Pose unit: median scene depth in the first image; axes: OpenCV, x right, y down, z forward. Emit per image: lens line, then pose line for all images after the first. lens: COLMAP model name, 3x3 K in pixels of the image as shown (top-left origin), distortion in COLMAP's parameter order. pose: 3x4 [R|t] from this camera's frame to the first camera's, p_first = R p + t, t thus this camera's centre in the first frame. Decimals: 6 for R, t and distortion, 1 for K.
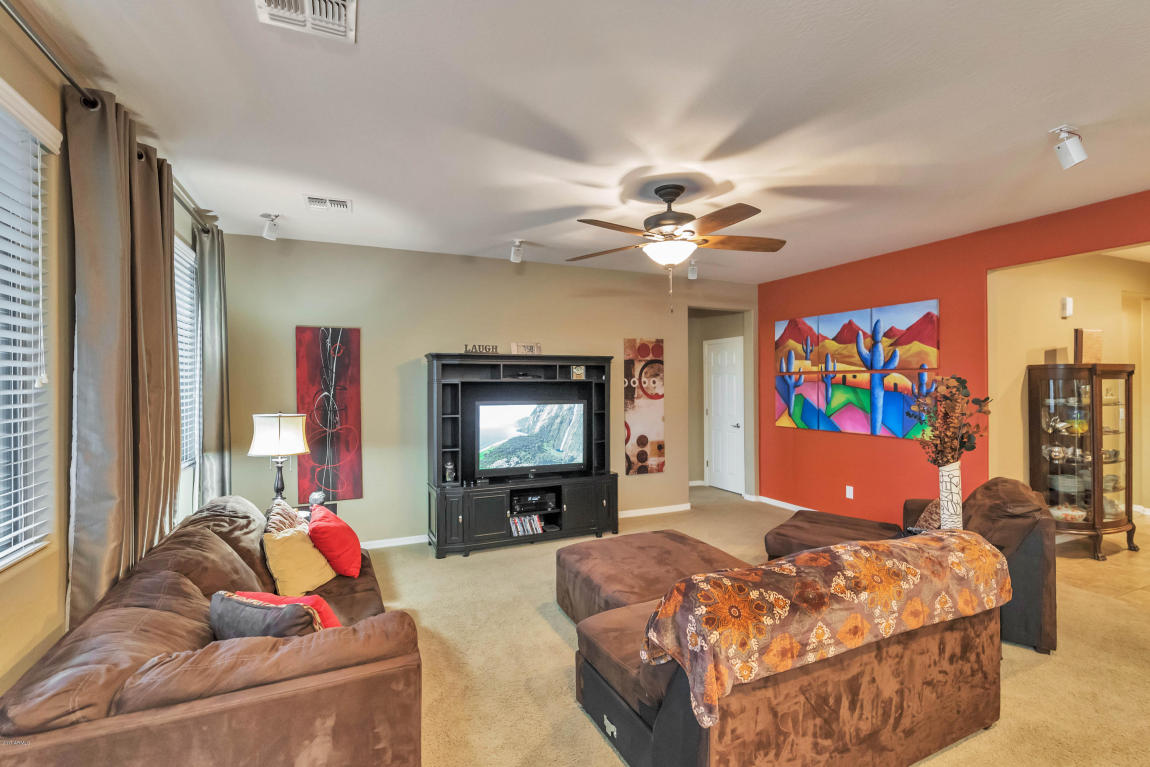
lens RADIAL K [[515.3, 0, 581.7], [0, 515.3, 380.4], [0, 0, 1]] dist [-0.011712, 0.000048]
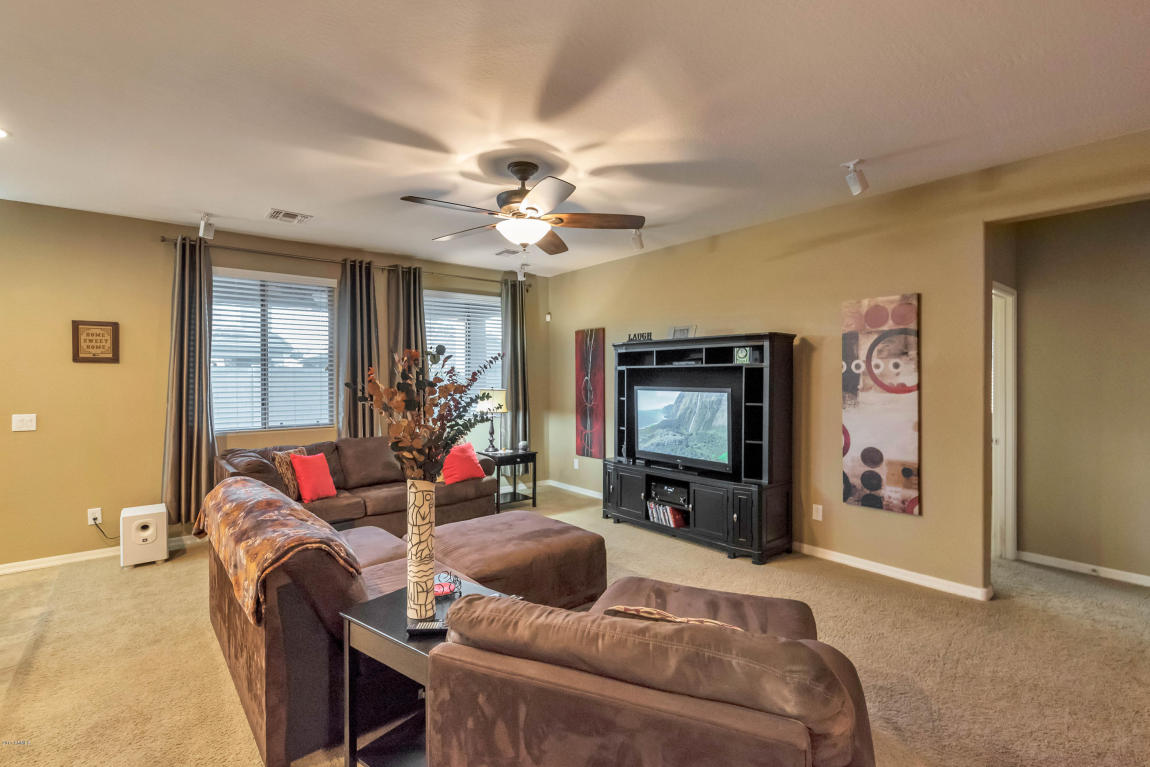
lens RADIAL K [[537.5, 0, 582.6], [0, 537.5, 383.4], [0, 0, 1]] dist [-0.006875, 0.000325]
pose [[0.261088, 0.014674, -0.965203, 0.792636], [0.005734, 0.999843, 0.016752, 0.014289], [0.965298, -0.009908, 0.260963, 0.560897]]
